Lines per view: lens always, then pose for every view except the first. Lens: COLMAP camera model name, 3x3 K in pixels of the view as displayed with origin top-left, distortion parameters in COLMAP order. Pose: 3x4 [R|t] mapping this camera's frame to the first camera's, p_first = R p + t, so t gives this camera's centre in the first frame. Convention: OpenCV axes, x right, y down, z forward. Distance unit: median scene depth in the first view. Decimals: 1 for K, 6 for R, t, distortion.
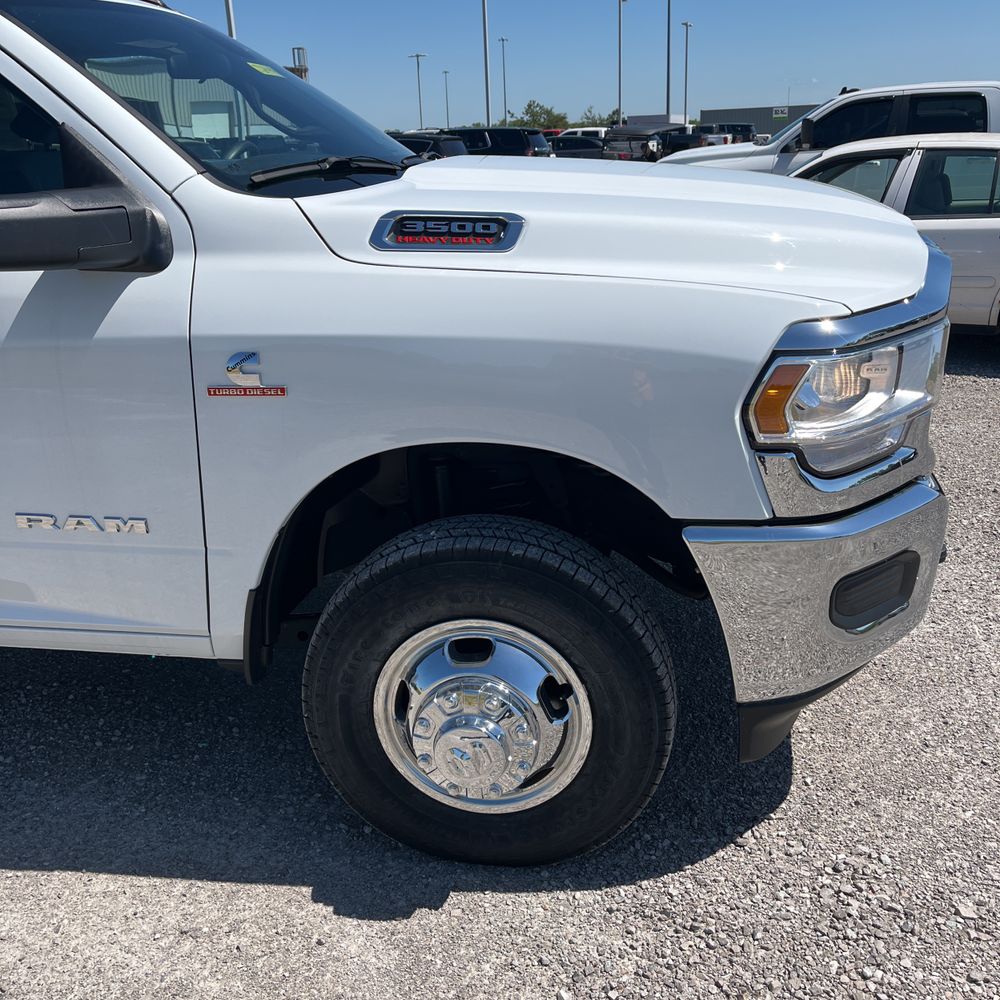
lens RADIAL K [[1027.8, 0, 498.2], [0, 1027.8, 490.2], [0, 0, 1]] dist [0.029291, 0.000000]
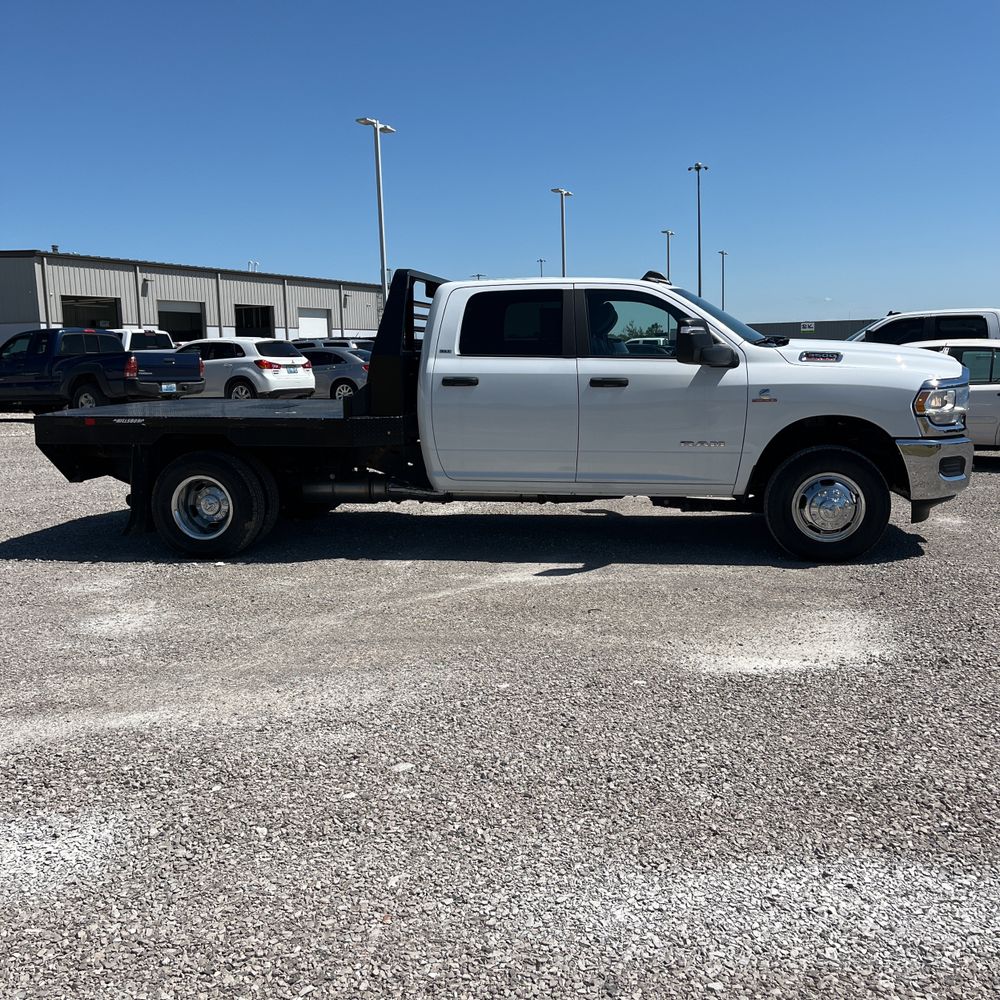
lens RADIAL K [[1027.8, 0, 508.0], [0, 1027.8, 489.3], [0, 0, 1]] dist [0.029291, 0.000000]
pose [[0.999762, 0.012506, -0.017875, -0.945544], [-0.015683, 0.981575, -0.190435, 0.789136], [0.015164, 0.190670, 0.981537, -2.134288]]
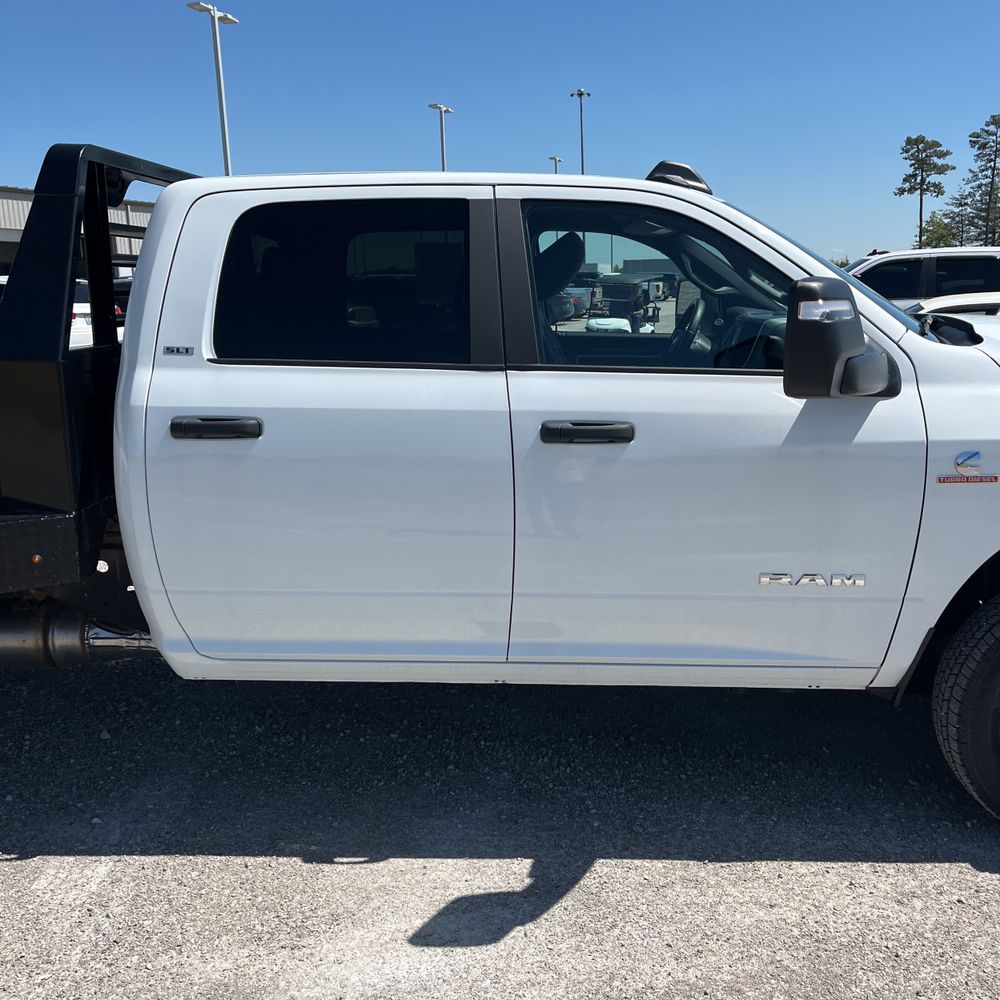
lens RADIAL K [[1027.8, 0, 517.4], [0, 1027.8, 489.0], [0, 0, 1]] dist [0.029291, 0.000000]
pose [[0.994489, -0.006737, 0.104621, -0.915177], [0.020255, 0.991478, -0.128692, 0.078594], [-0.102863, 0.130102, 0.986150, -0.298697]]
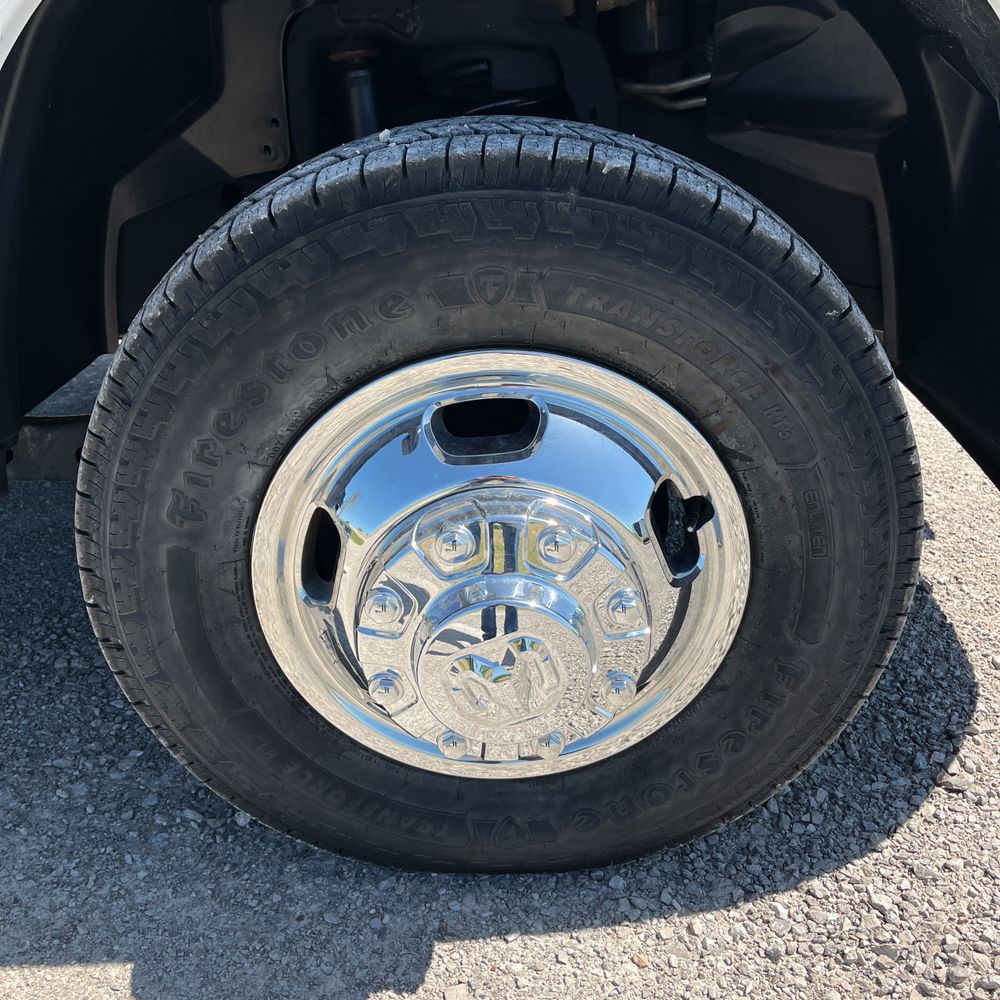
lens RADIAL K [[1027.8, 0, 507.9], [0, 1027.8, 502.1], [0, 0, 1]] dist [0.029291, 0.000000]
pose [[0.984326, -0.042222, 0.171232, -0.089141], [0.020194, 0.991517, 0.128399, 0.129026], [-0.175201, -0.122928, 0.976828, 0.568608]]
